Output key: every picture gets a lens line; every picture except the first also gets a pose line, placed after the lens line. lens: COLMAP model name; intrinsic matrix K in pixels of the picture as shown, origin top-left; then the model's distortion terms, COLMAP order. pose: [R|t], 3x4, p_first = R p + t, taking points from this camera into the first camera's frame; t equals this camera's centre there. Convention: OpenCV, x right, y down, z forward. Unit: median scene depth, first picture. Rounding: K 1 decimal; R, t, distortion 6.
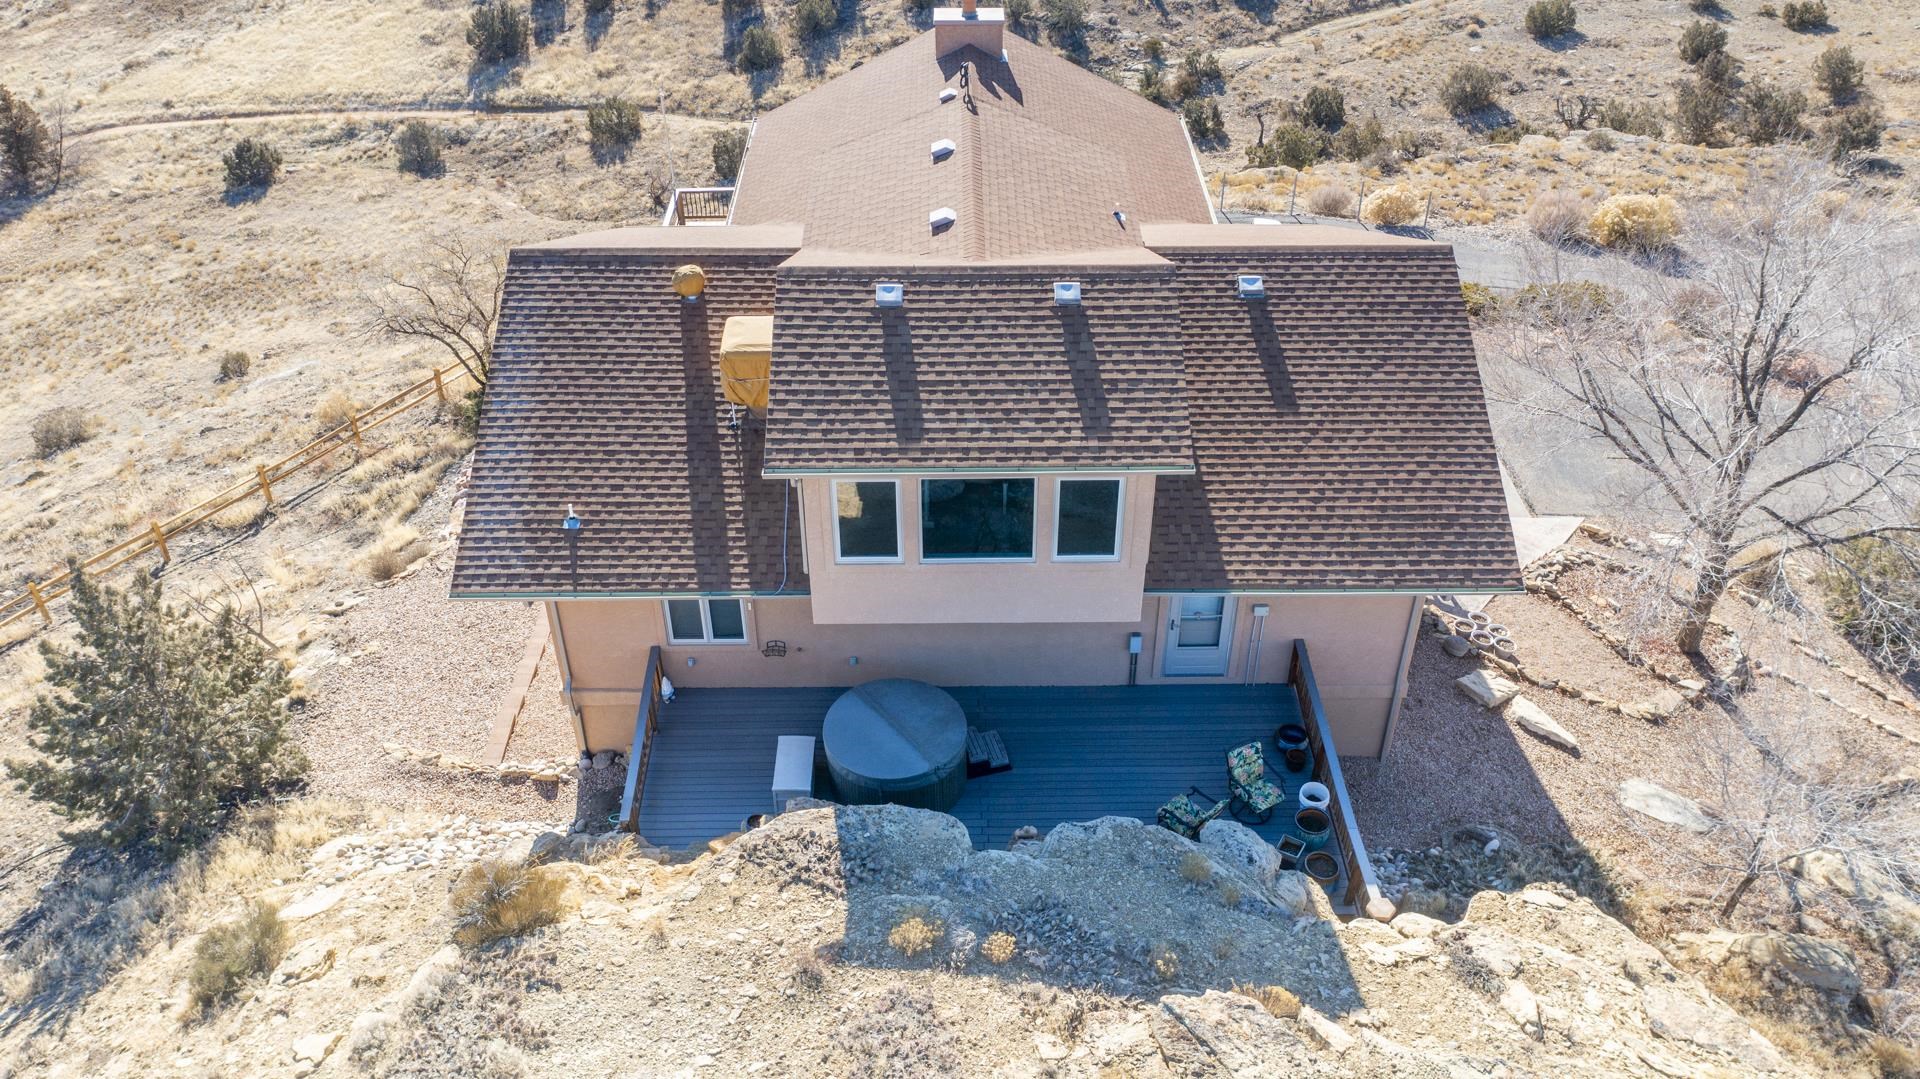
lens RADIAL K [[1534.1, 0, 960.0], [0, 1534.1, 539.5], [0, 0, 1]] dist [-0.002288, -0.005190]
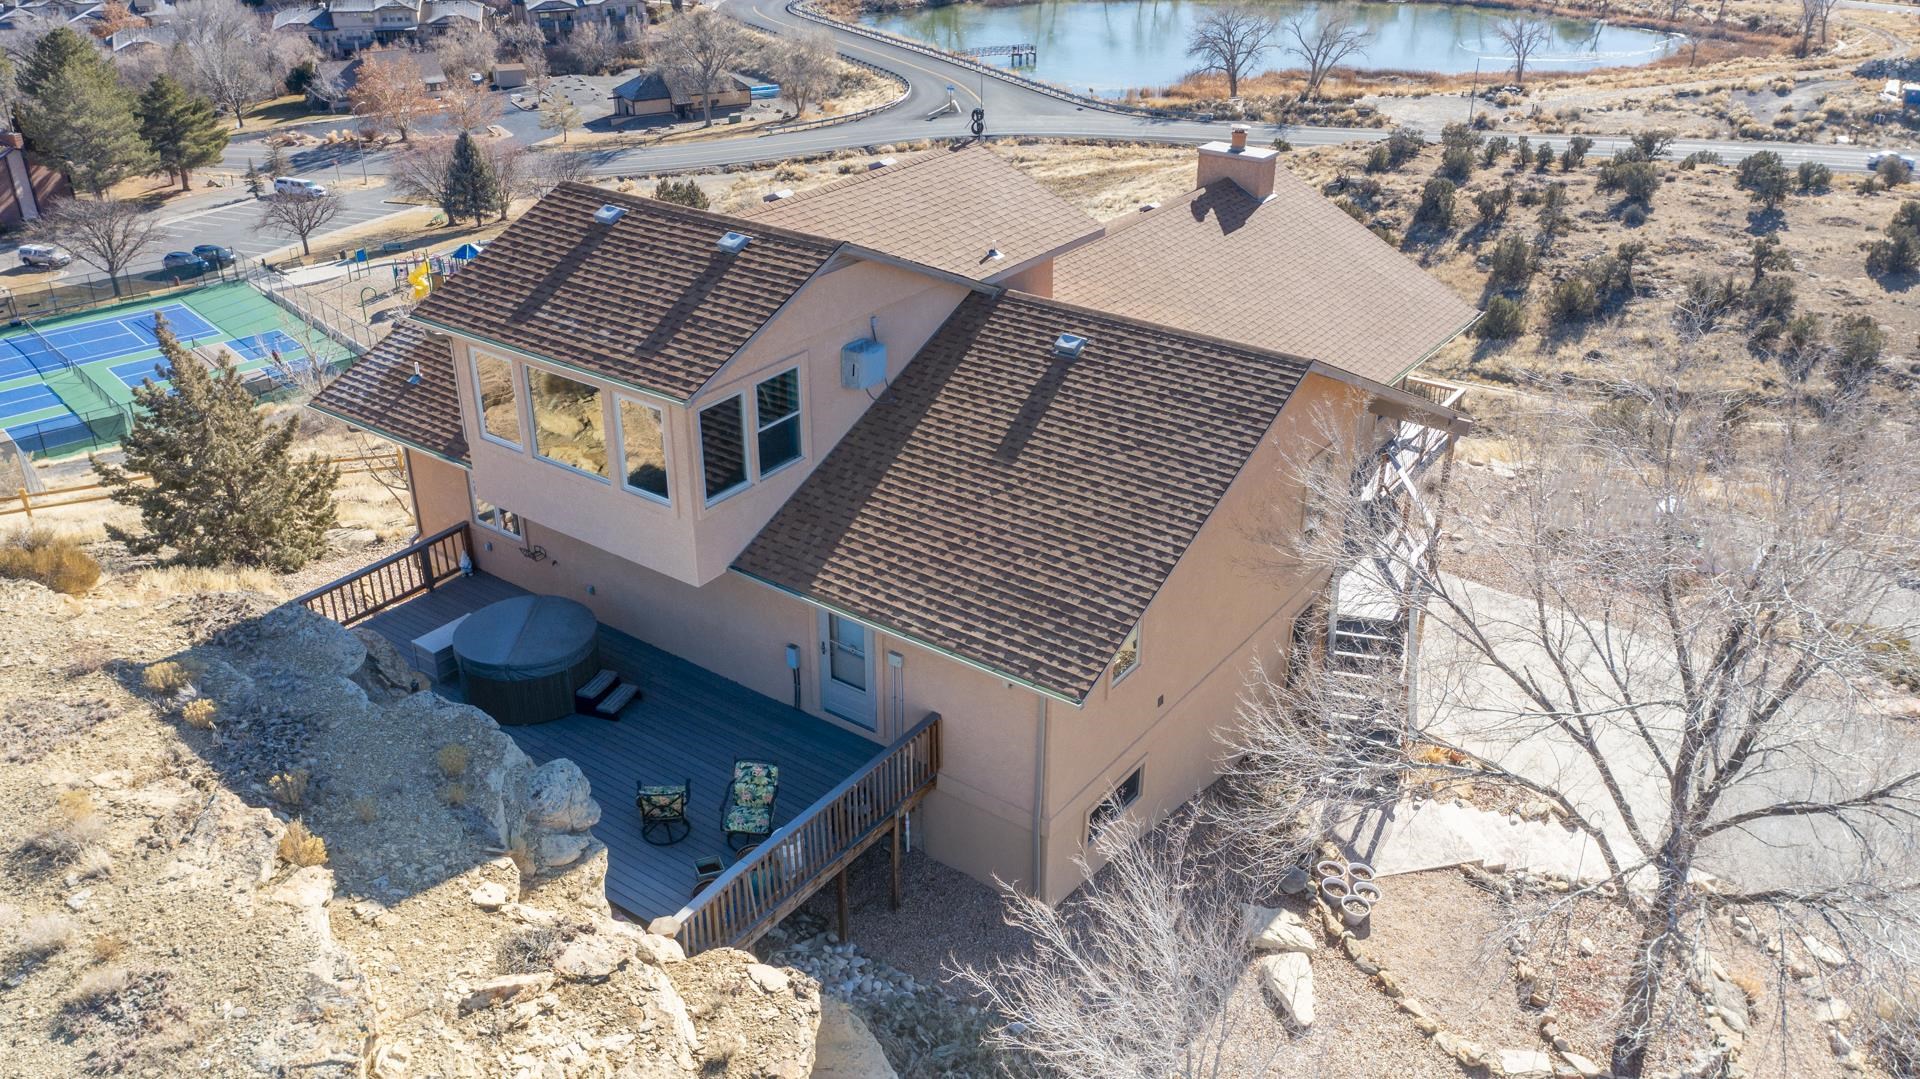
lens RADIAL K [[1534.1, 0, 960.0], [0, 1534.1, 539.5], [0, 0, 1]] dist [-0.002288, -0.005190]
pose [[0.803188, 0.276874, -0.527474, 0.574067], [-0.367563, 0.927126, -0.073037, 0.027679], [0.468813, 0.252542, 0.846426, 0.206198]]
